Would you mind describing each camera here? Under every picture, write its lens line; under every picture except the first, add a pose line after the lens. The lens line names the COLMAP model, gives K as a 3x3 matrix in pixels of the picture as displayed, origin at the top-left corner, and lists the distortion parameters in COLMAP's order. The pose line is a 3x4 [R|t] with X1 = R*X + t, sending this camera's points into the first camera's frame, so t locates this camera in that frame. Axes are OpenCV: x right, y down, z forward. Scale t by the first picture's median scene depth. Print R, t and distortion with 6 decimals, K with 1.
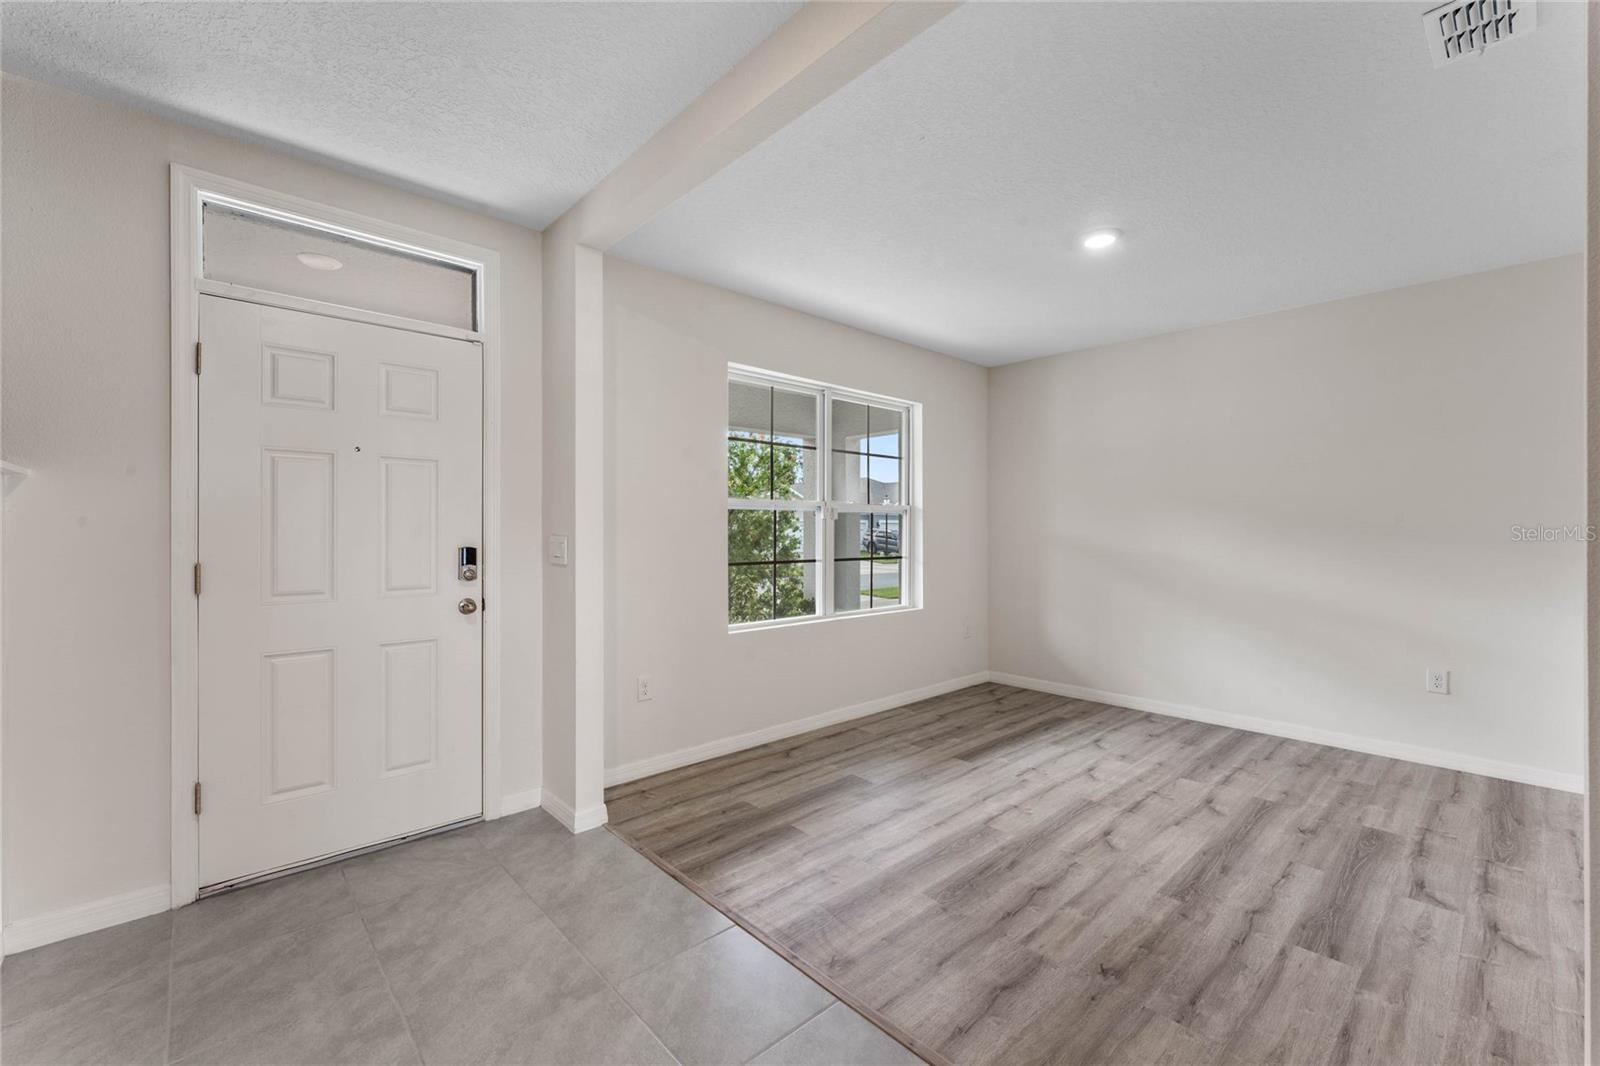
lens RADIAL K [[651.0, 0, 791.8], [0, 651.0, 528.9], [0, 0, 1]] dist [-0.014934, 0.000213]
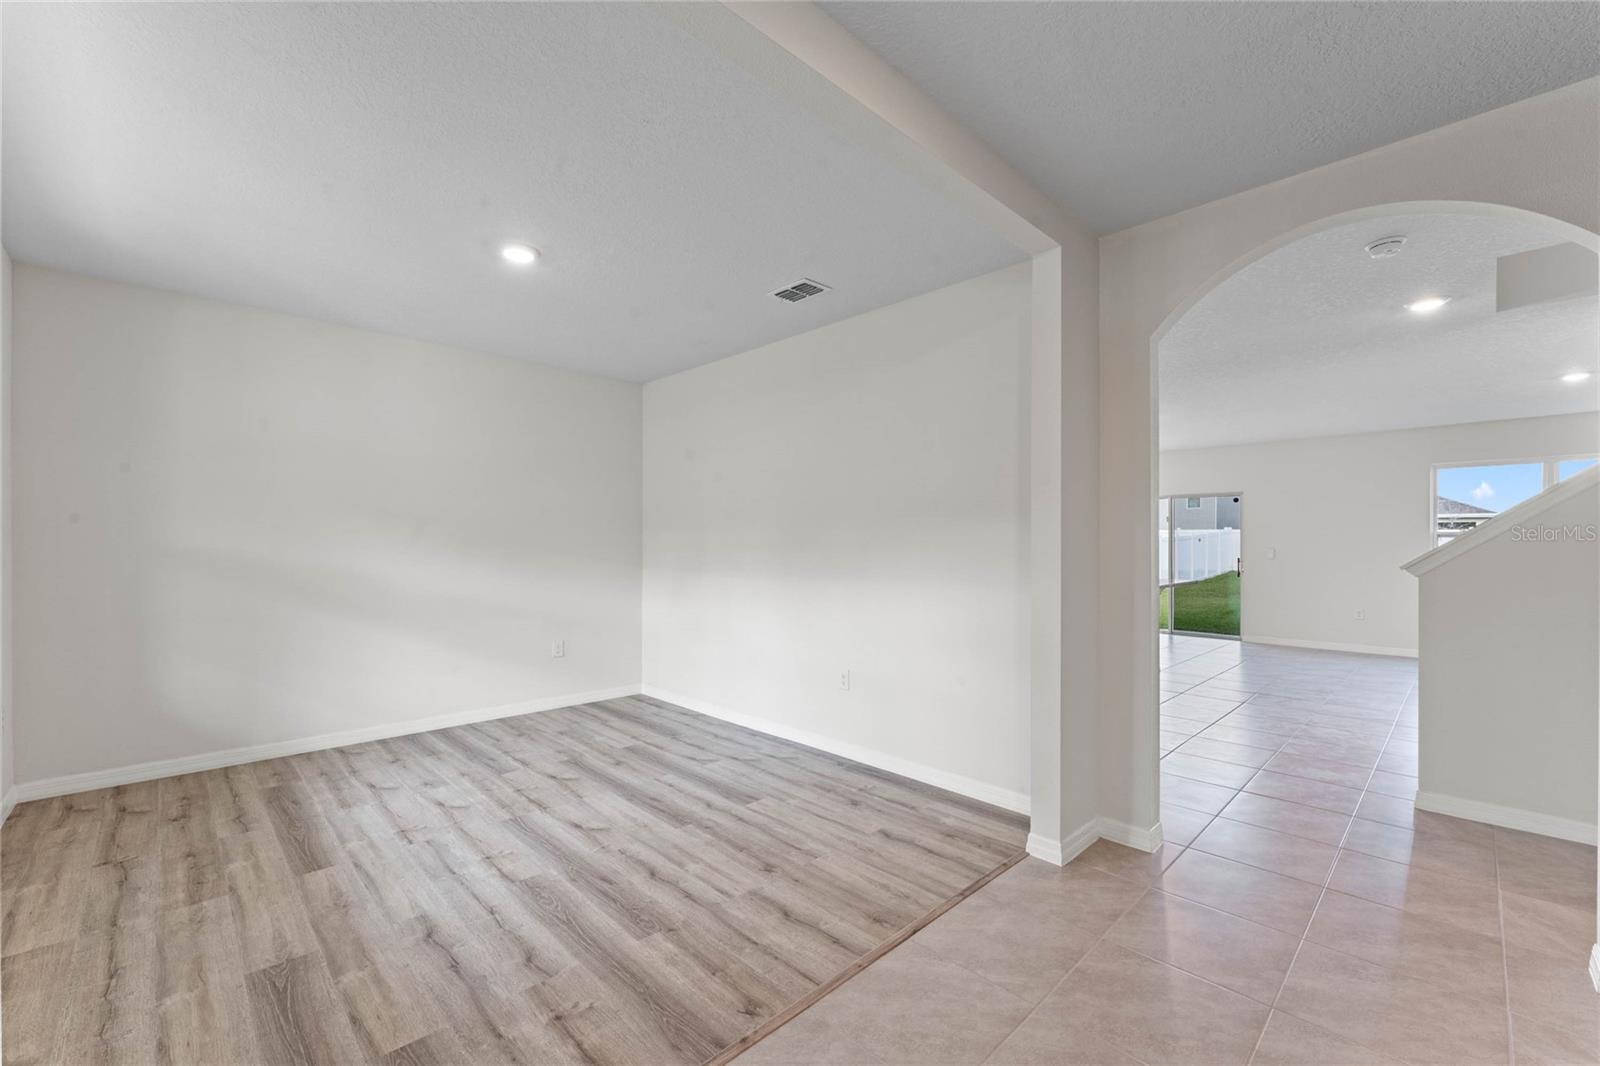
lens RADIAL K [[651.0, 0, 825.6], [0, 651.0, 502.9], [0, 0, 1]] dist [-0.014934, 0.000213]
pose [[-0.050369, 0.057790, 0.997057, -0.492728], [-0.001578, 0.998319, -0.057942, 0.005636], [-0.998729, -0.004492, -0.050193, 0.525525]]
